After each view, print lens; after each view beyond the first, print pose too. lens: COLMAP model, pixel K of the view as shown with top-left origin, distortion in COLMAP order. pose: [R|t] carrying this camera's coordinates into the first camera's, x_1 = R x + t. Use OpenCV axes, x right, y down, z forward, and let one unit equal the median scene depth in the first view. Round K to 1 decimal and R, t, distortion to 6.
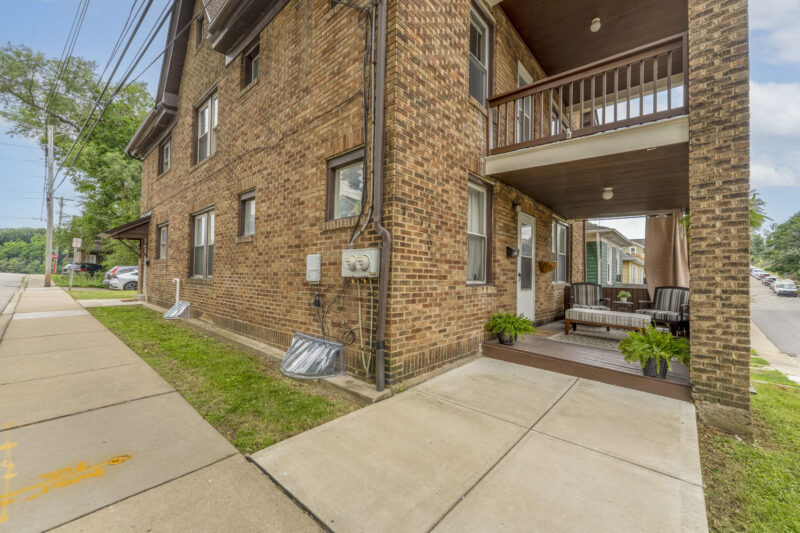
lens RADIAL K [[328.3, 0, 401.2], [0, 328.3, 266.2], [0, 0, 1]] dist [-0.003352, 0.000111]
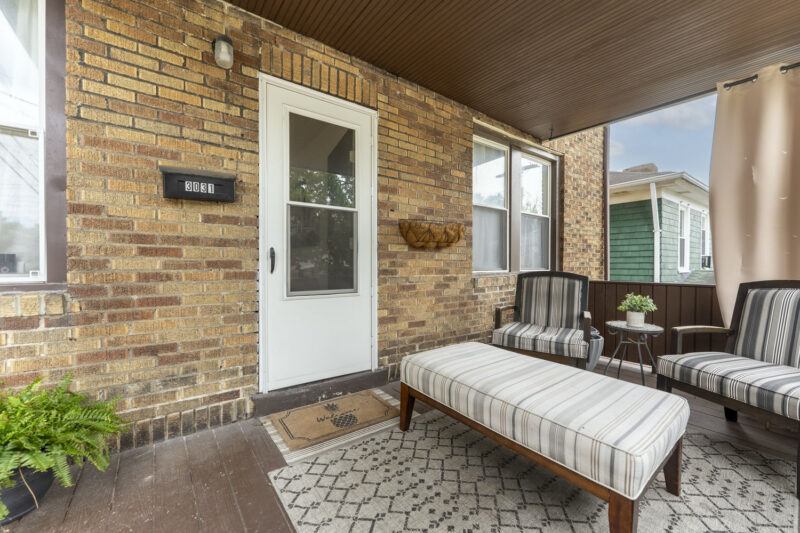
lens RADIAL K [[328.3, 0, 399.9], [0, 328.3, 268.3], [0, 0, 1]] dist [-0.003352, 0.000111]
pose [[0.975901, -0.021296, -0.217172, 0.817655], [0.028422, 0.999154, 0.029740, 0.049568], [0.216355, -0.035195, 0.975680, 0.965533]]
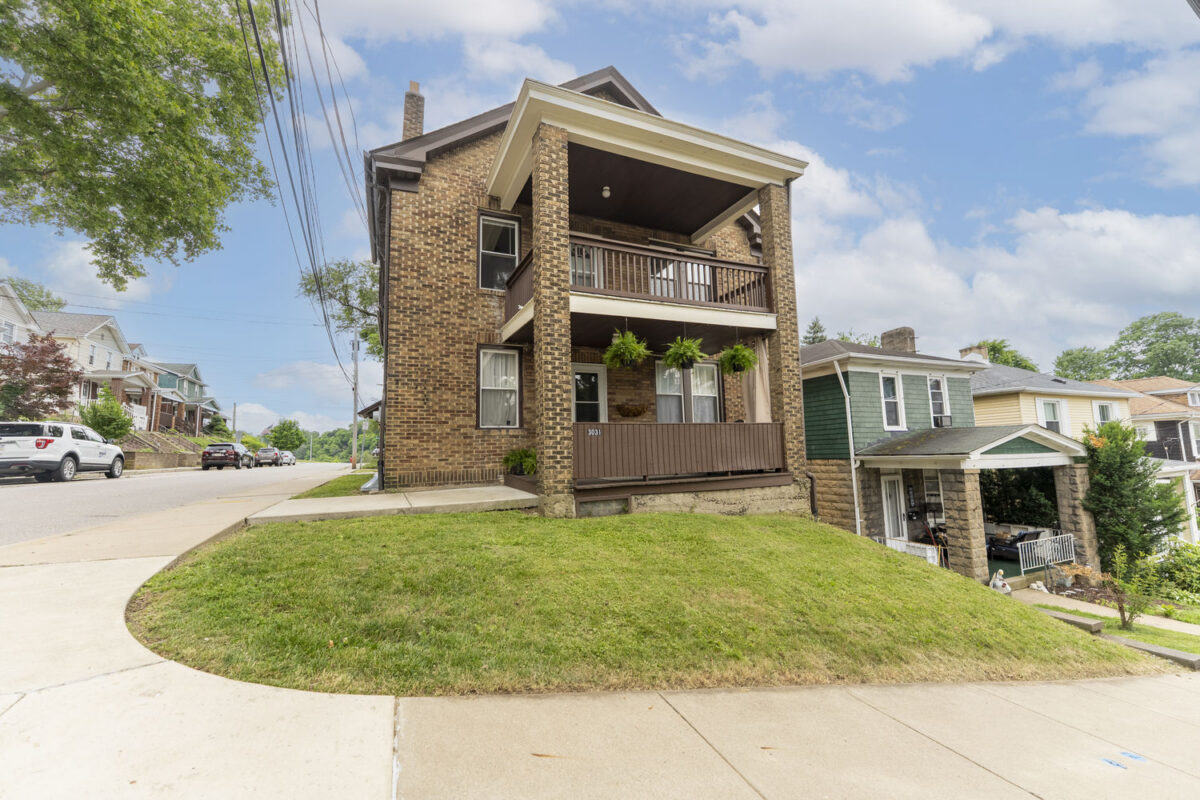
lens RADIAL K [[492.5, 0, 598.0], [0, 492.5, 393.3], [0, 0, 1]] dist [-0.003352, 0.000111]
pose [[0.900226, -0.094193, -0.425113, 1.641610], [0.054044, 0.992943, -0.105564, 0.169006], [0.432056, 0.072057, 0.898963, -0.646690]]
